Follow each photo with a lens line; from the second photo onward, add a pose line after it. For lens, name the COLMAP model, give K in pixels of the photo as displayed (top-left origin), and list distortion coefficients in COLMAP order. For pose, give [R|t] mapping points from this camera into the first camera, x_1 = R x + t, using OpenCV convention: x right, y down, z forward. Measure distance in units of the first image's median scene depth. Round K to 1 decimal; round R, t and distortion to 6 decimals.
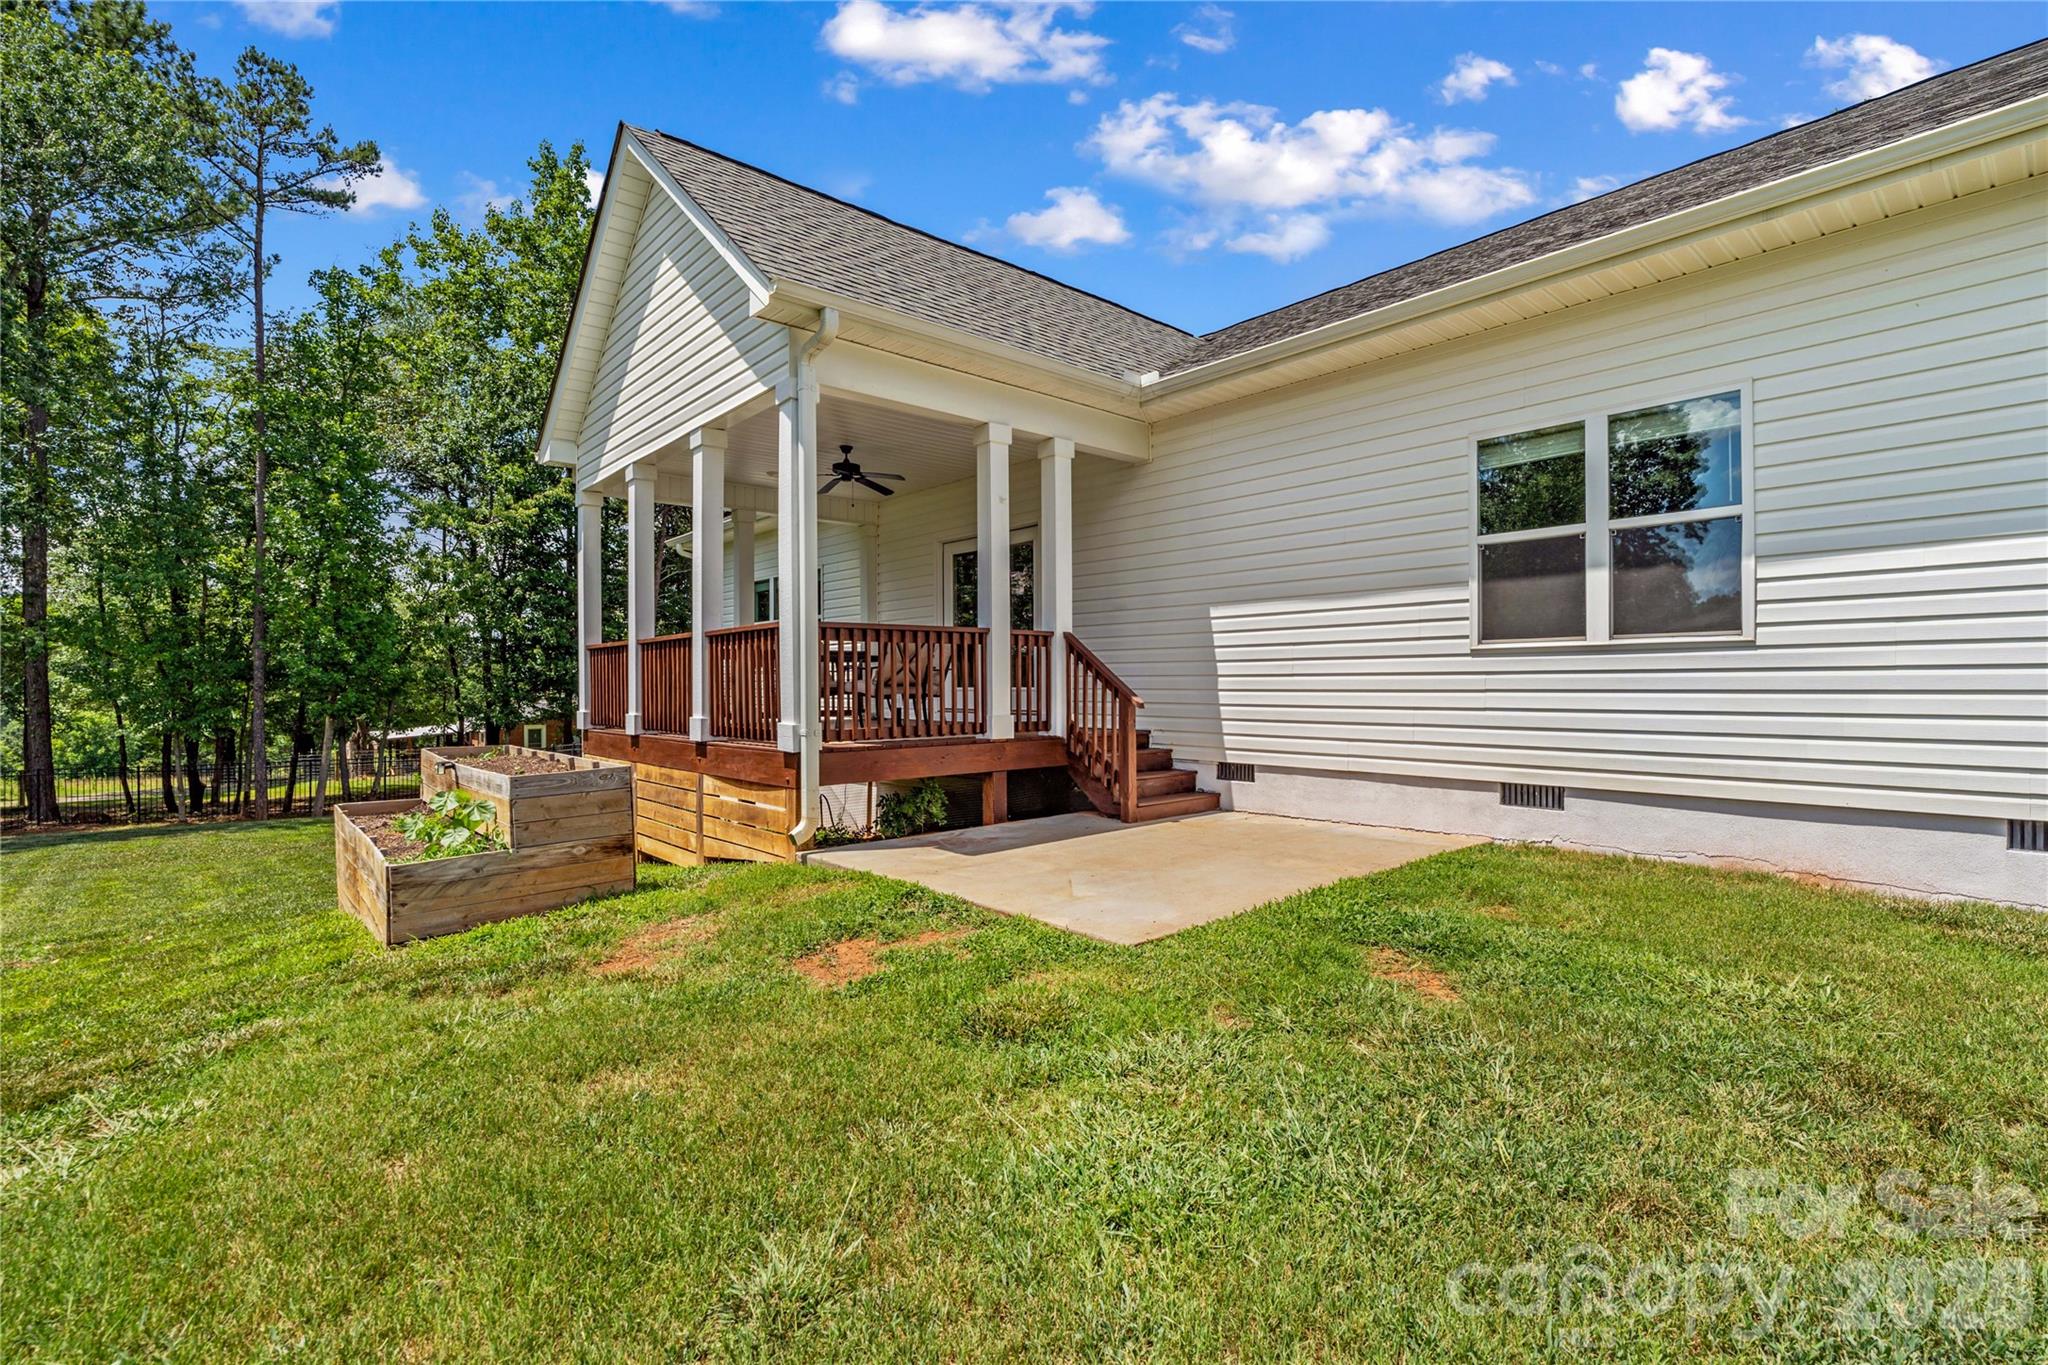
lens RADIAL K [[925.0, 0, 1024.0], [0, 925.0, 682.5], [0, 0, 1]] dist [-0.004530, -0.000868]
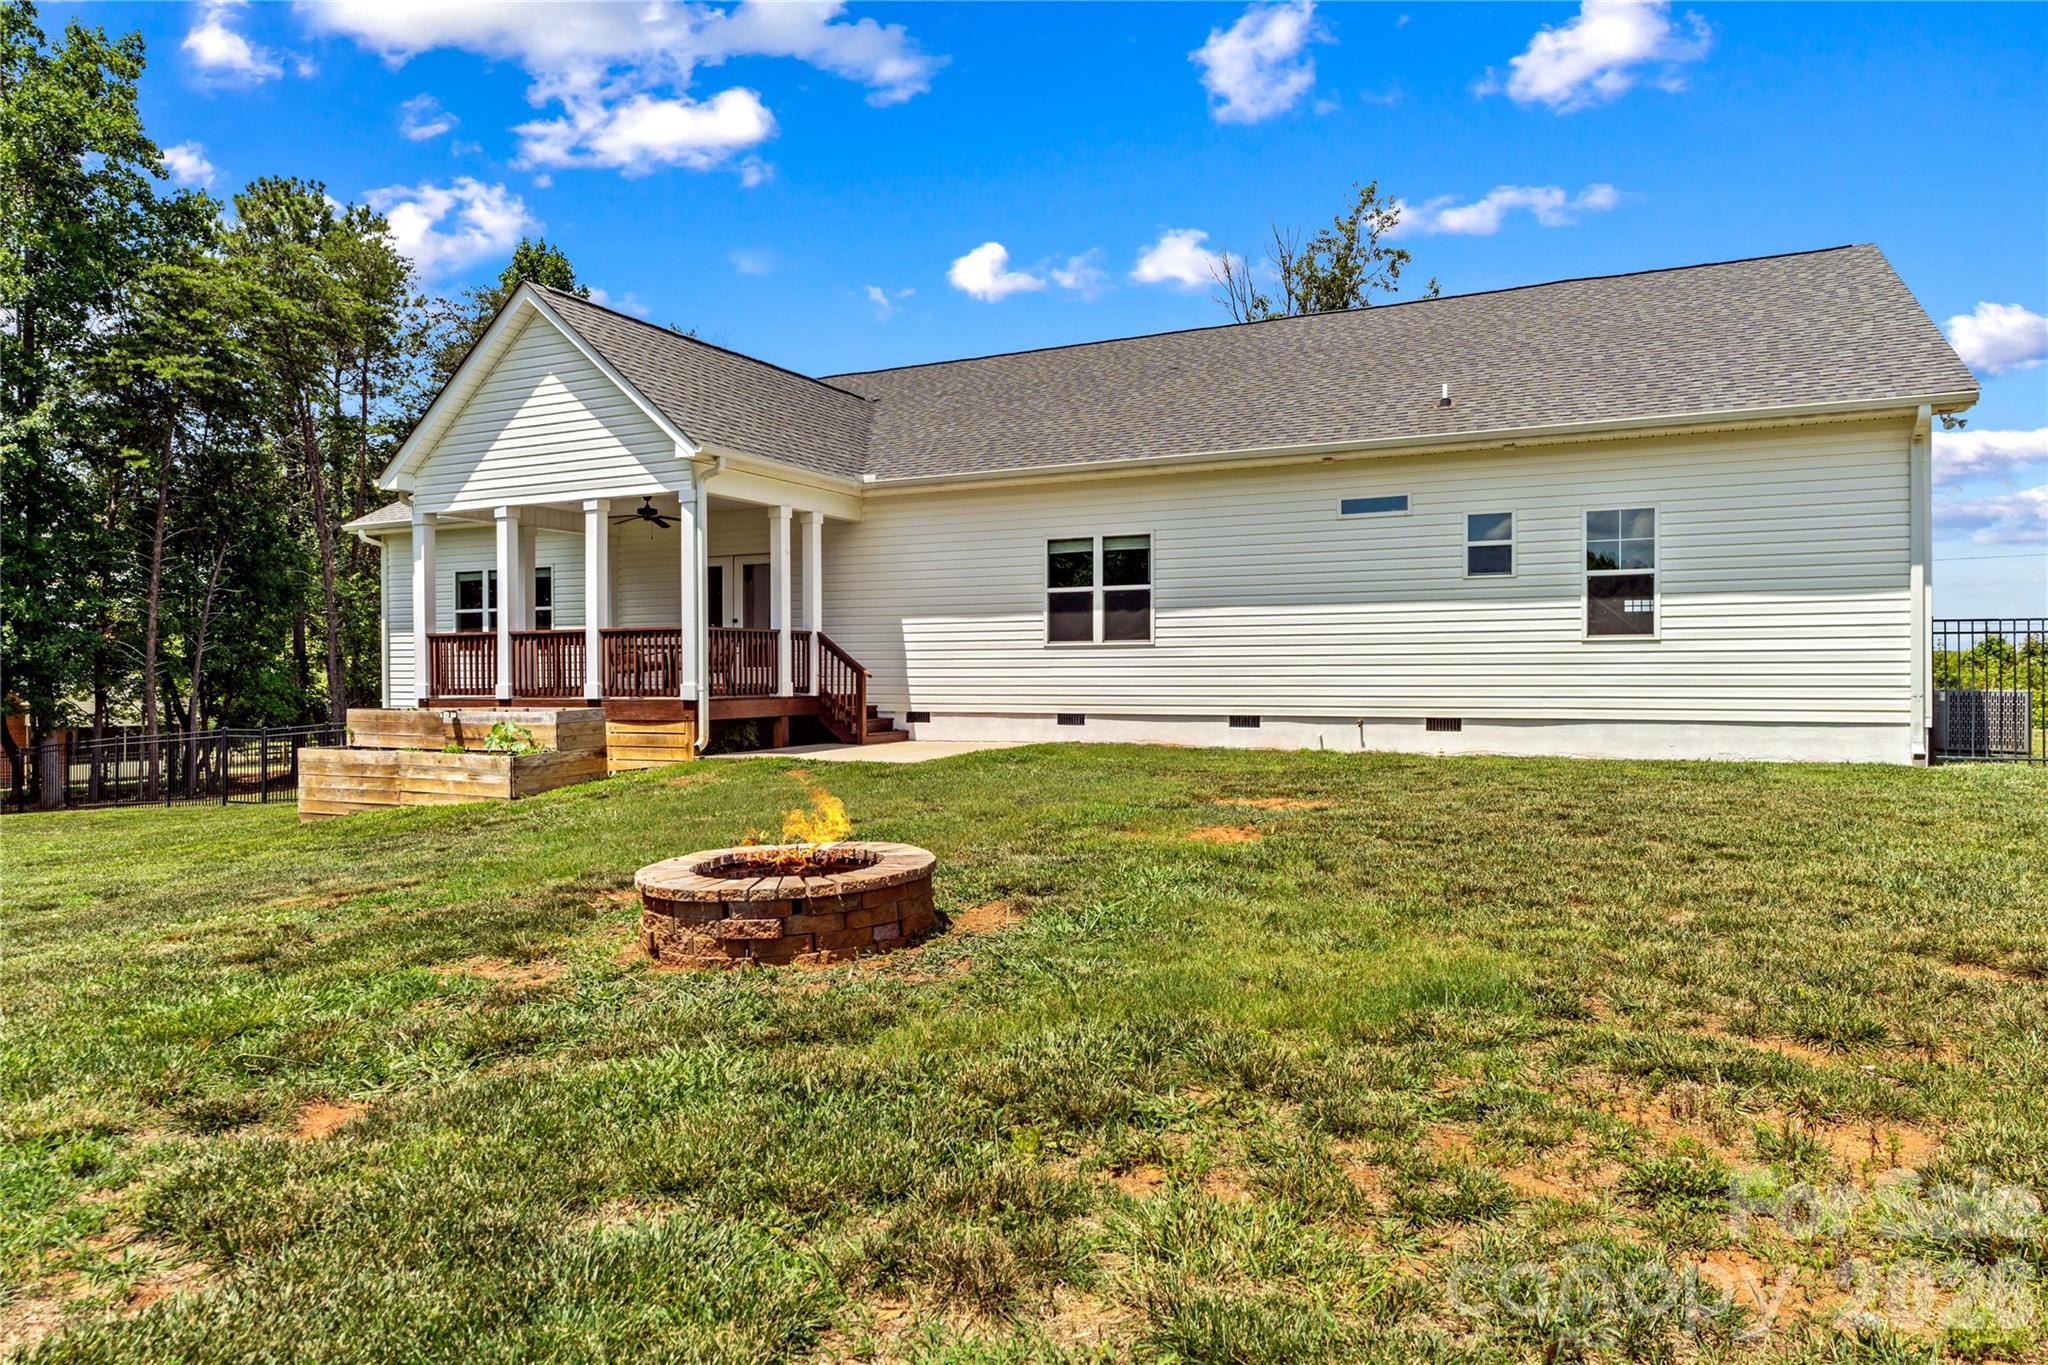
lens RADIAL K [[1462.9, 0, 942.1], [0, 1462.9, 686.2], [0, 0, 1]] dist [-0.007902, -0.003000]
pose [[0.939219, 0.000942, 0.343316, -0.664383], [-0.002517, 0.999988, 0.004142, 0.030902], [-0.343308, -0.004755, 0.939211, -1.561181]]
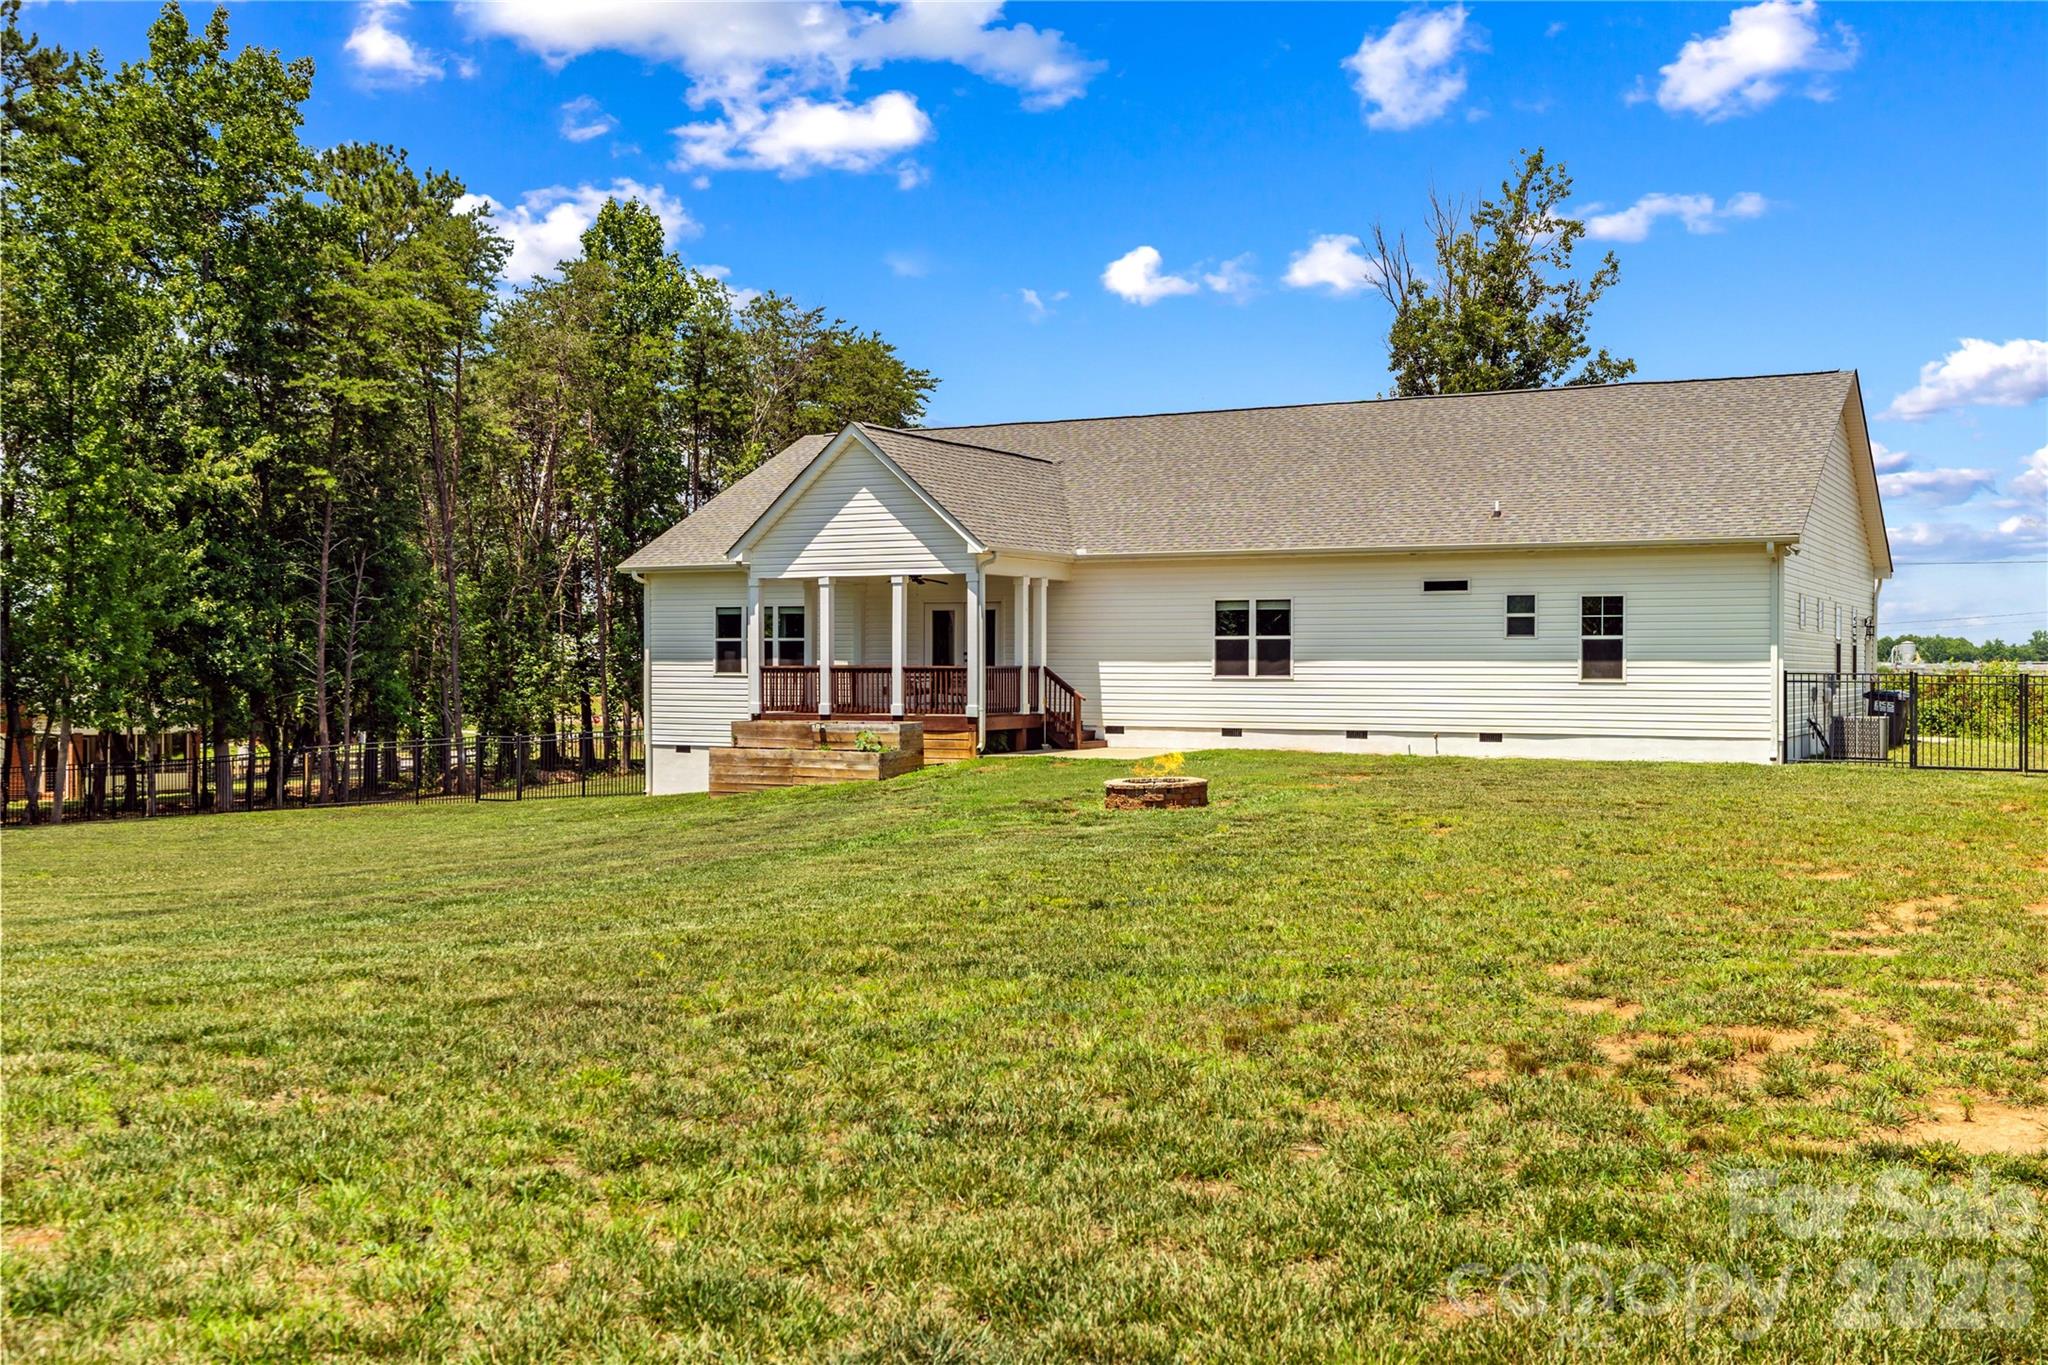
lens RADIAL K [[1944.5, 0, 1024.0], [0, 1944.5, 682.5], [0, 0, 1]] dist [-0.010560, -0.007076]
pose [[0.940940, 0.002194, 0.338567, -1.677130], [-0.008477, 0.999818, 0.017079, -0.099089], [-0.338468, -0.018940, 0.940787, -3.560189]]
